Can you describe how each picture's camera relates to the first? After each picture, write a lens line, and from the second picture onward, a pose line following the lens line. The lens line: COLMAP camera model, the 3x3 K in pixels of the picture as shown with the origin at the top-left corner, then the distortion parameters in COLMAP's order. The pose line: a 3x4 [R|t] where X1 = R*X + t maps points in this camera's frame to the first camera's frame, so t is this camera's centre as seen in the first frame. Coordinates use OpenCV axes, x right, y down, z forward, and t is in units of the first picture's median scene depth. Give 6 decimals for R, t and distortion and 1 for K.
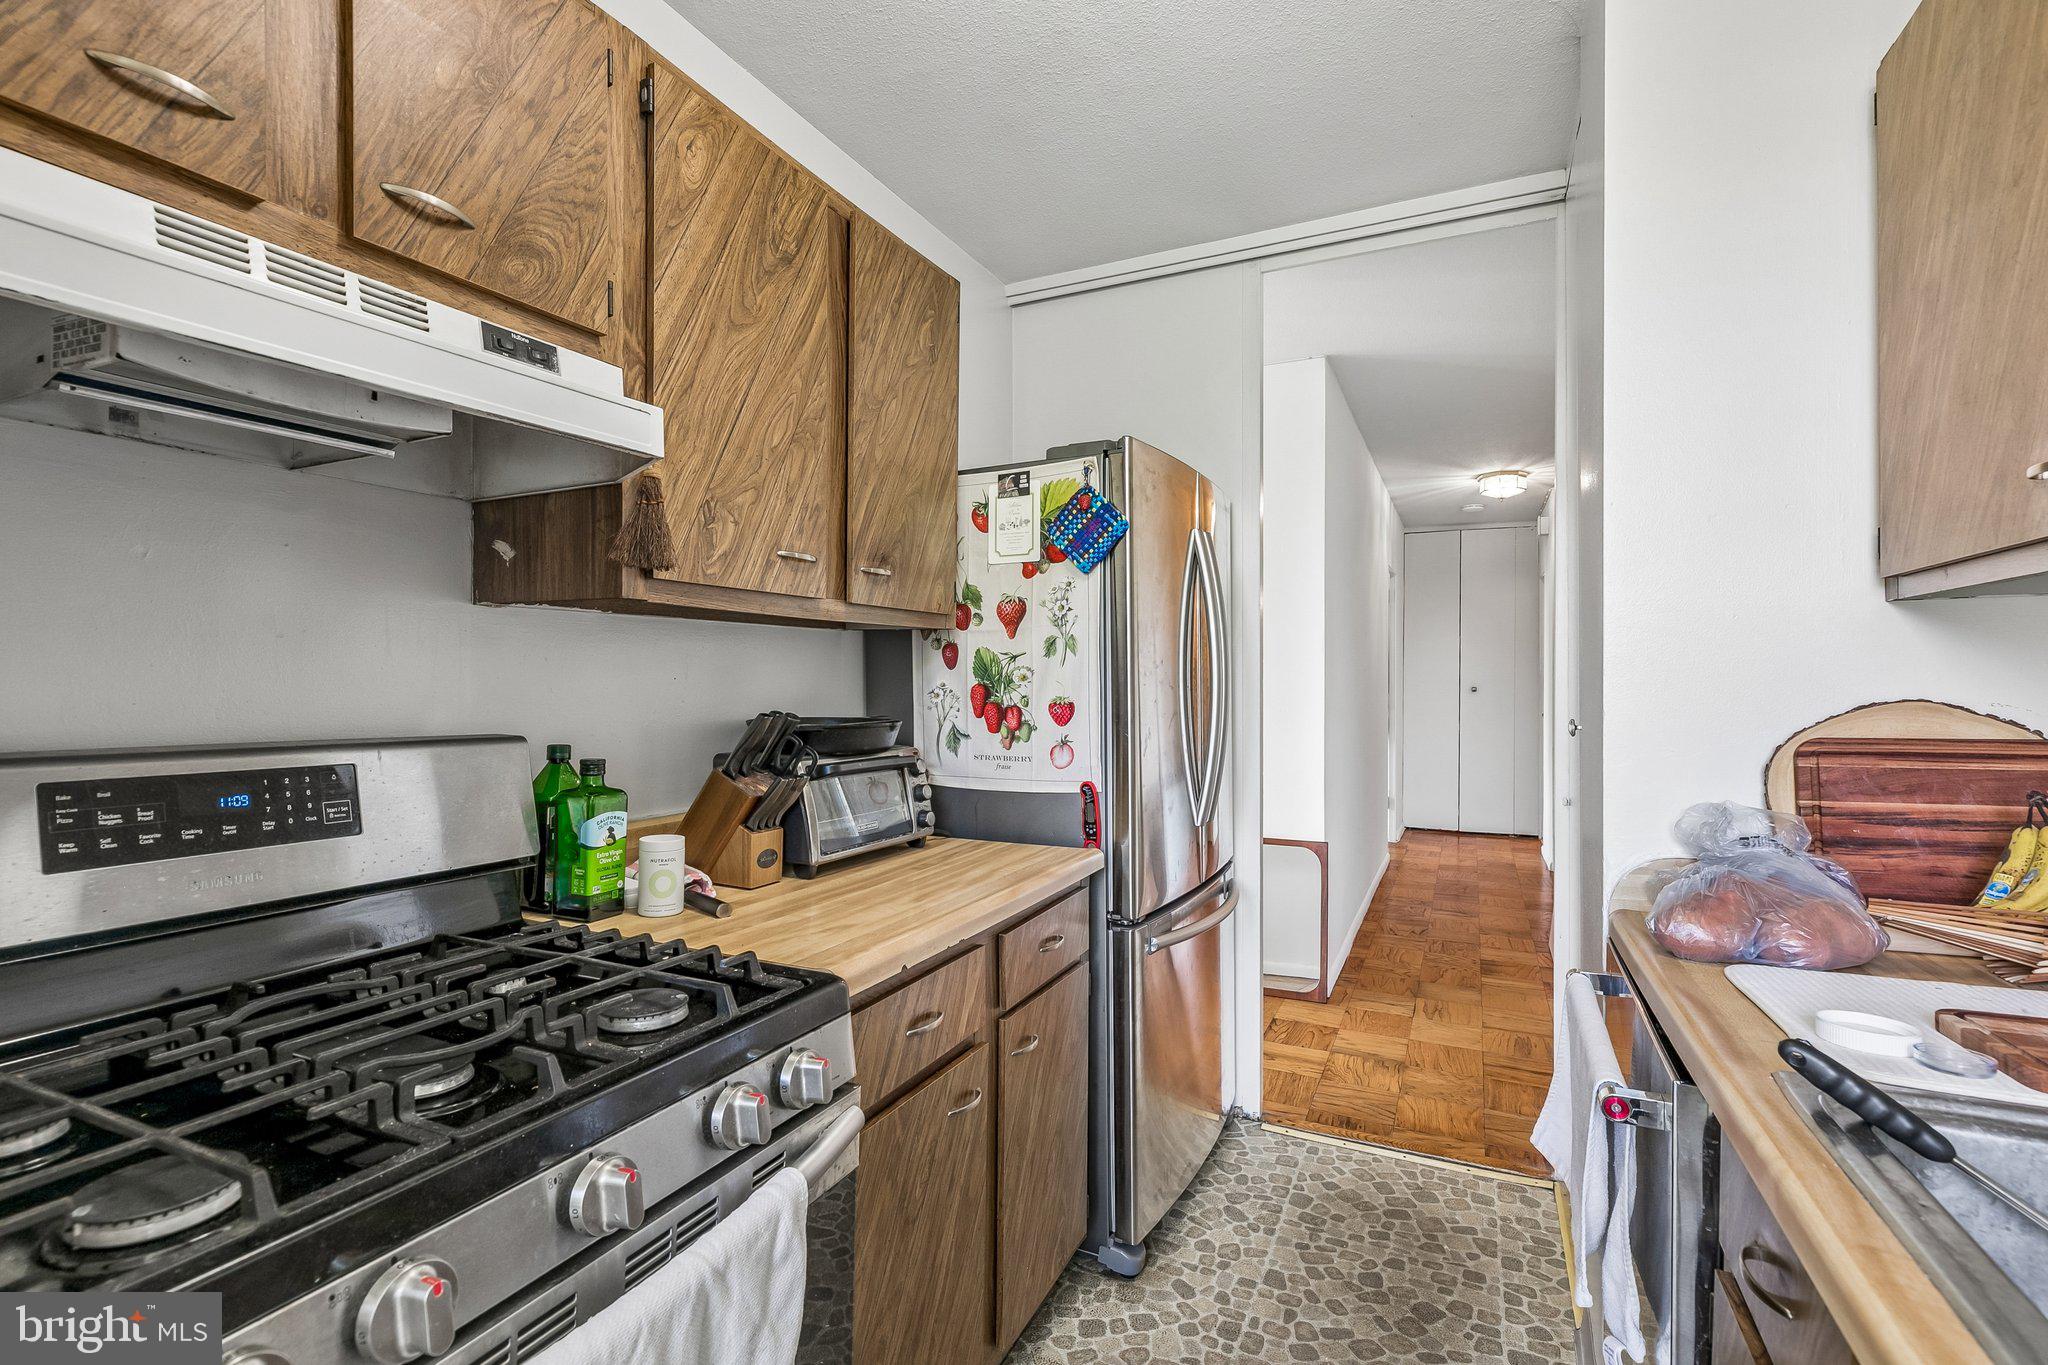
lens RADIAL K [[947.1, 0, 1024.0], [0, 947.1, 682.5], [0, 0, 1]] dist [0.002649, -0.000952]
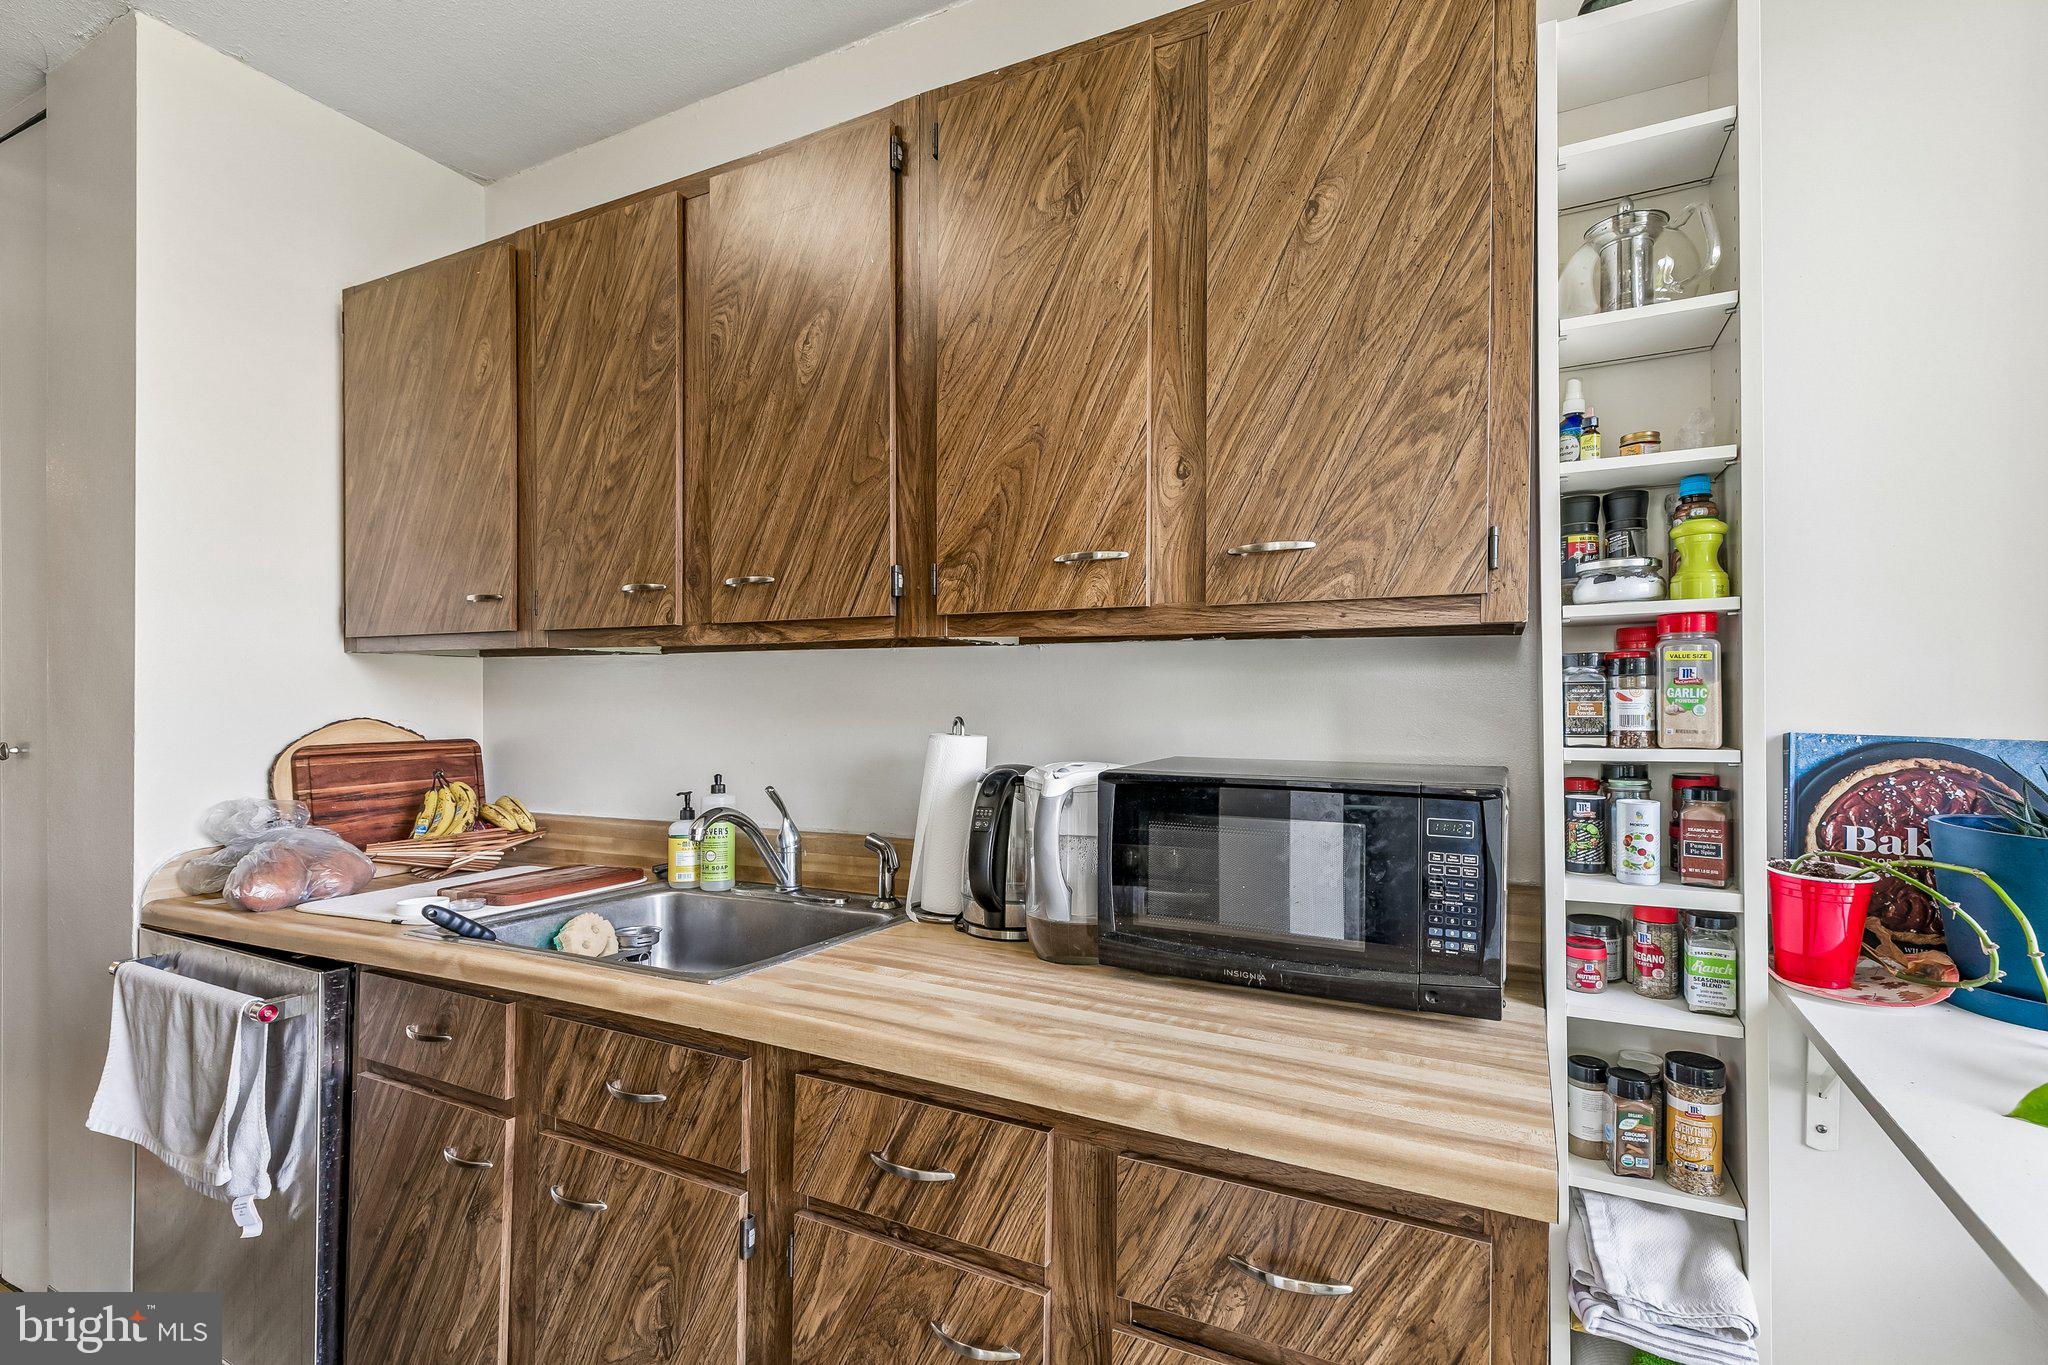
lens RADIAL K [[941.2, 0, 1026.6], [0, 941.2, 693.4], [0, 0, 1]] dist [0.001438, -0.001116]
pose [[0.017464, 0.010967, 0.999787, -0.516499], [-0.004505, 0.999931, -0.010890, -0.009085], [-0.999837, -0.004314, 0.017512, -0.094434]]
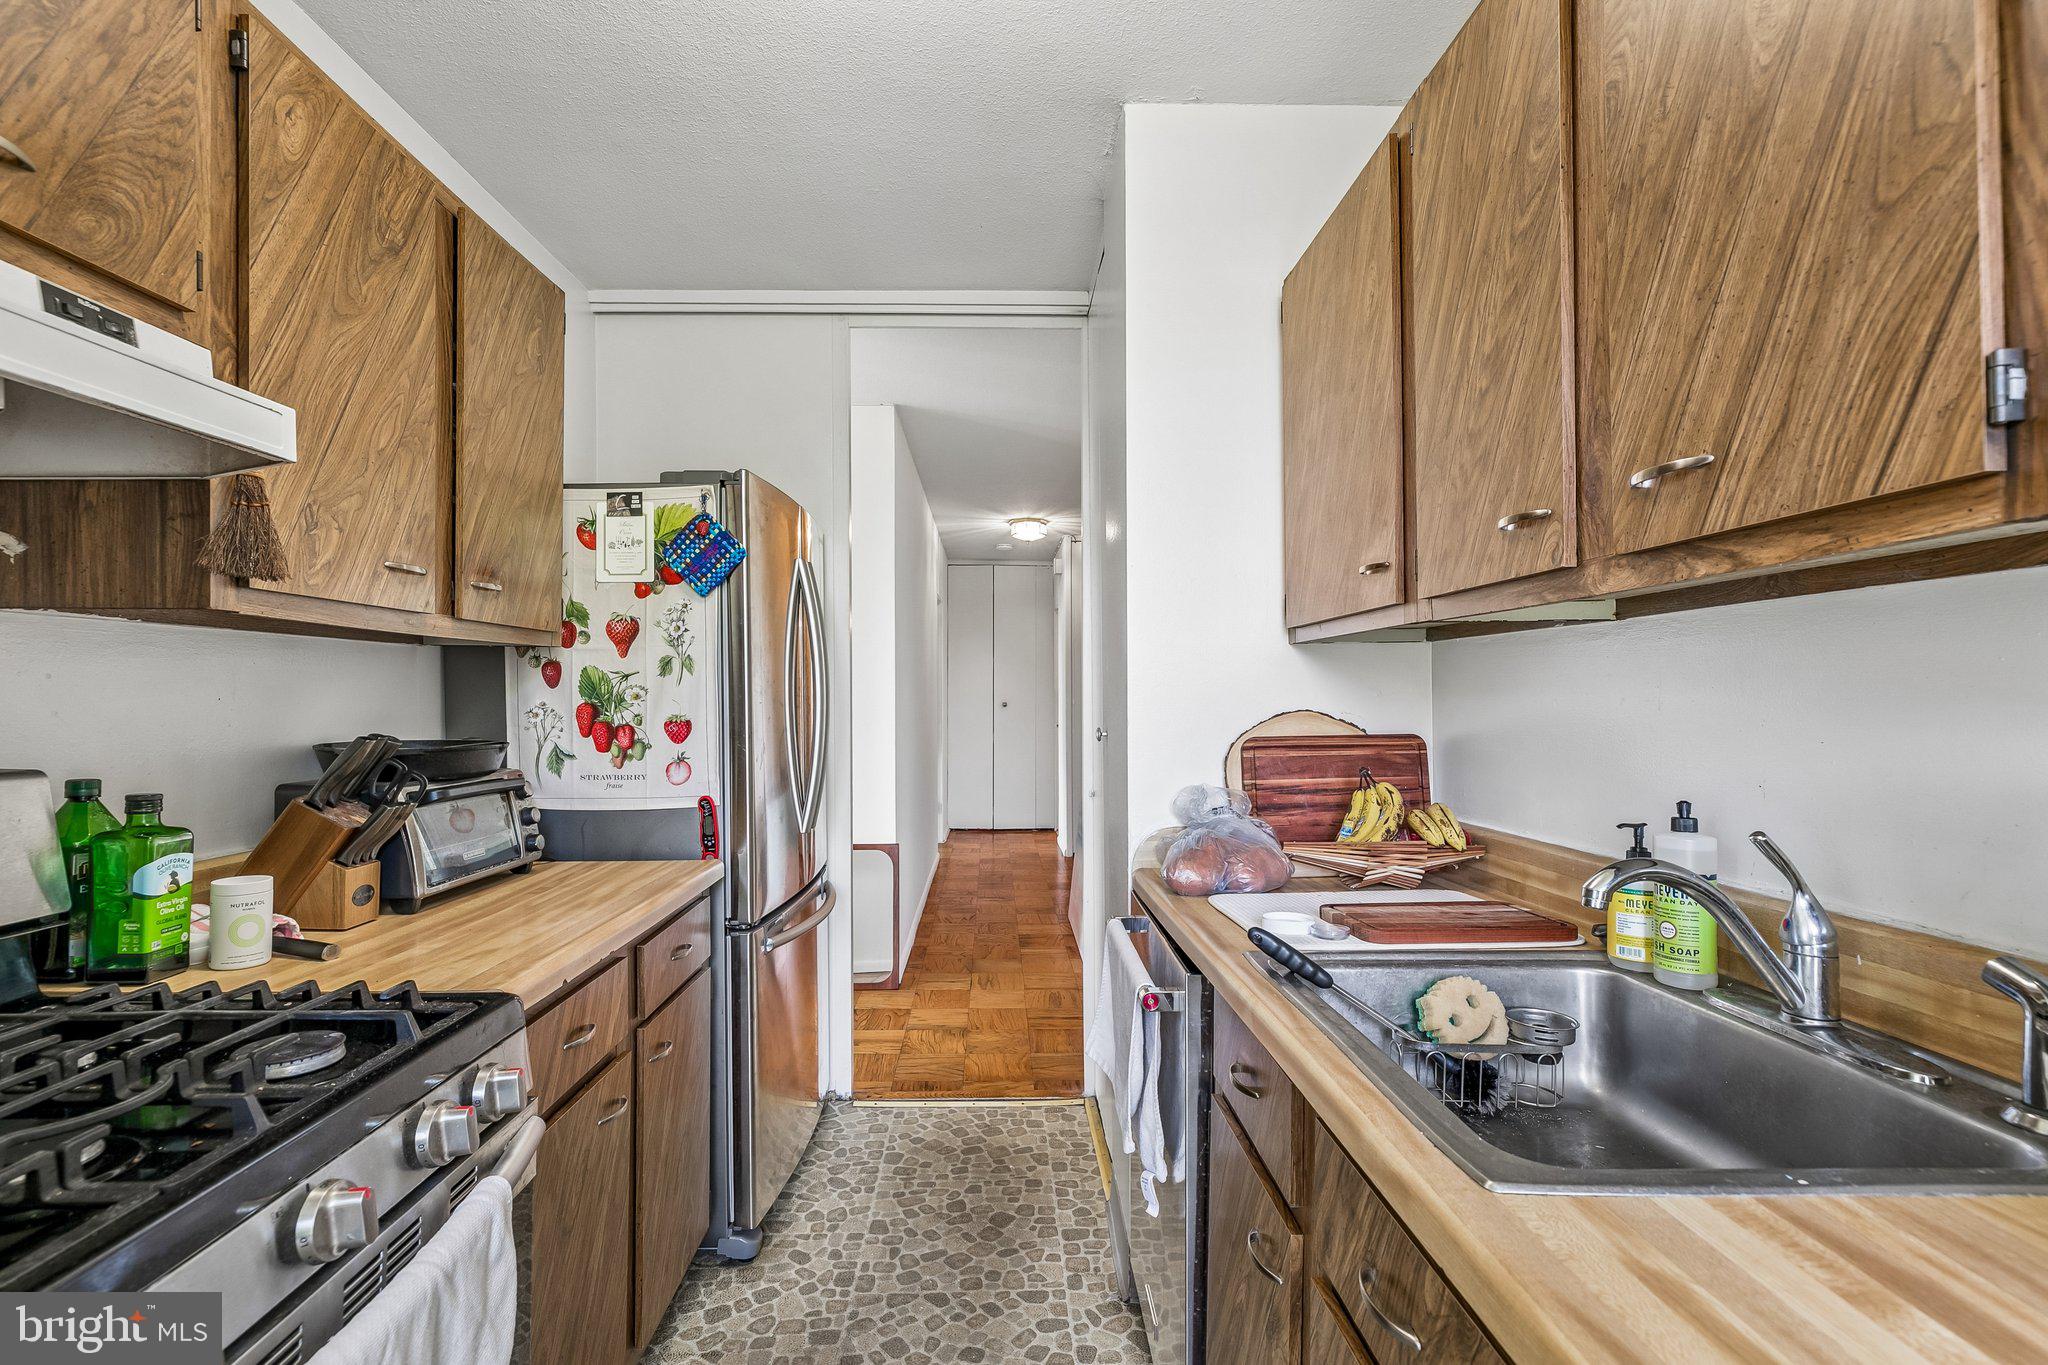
lens RADIAL K [[941.2, 0, 1026.6], [0, 941.2, 693.4], [0, 0, 1]] dist [0.001438, -0.001116]
pose [[0.887318, -0.001337, 0.461157, -0.125203], [0.004210, 0.999978, -0.005203, -0.001914], [-0.461140, 0.006558, 0.887303, -0.108339]]
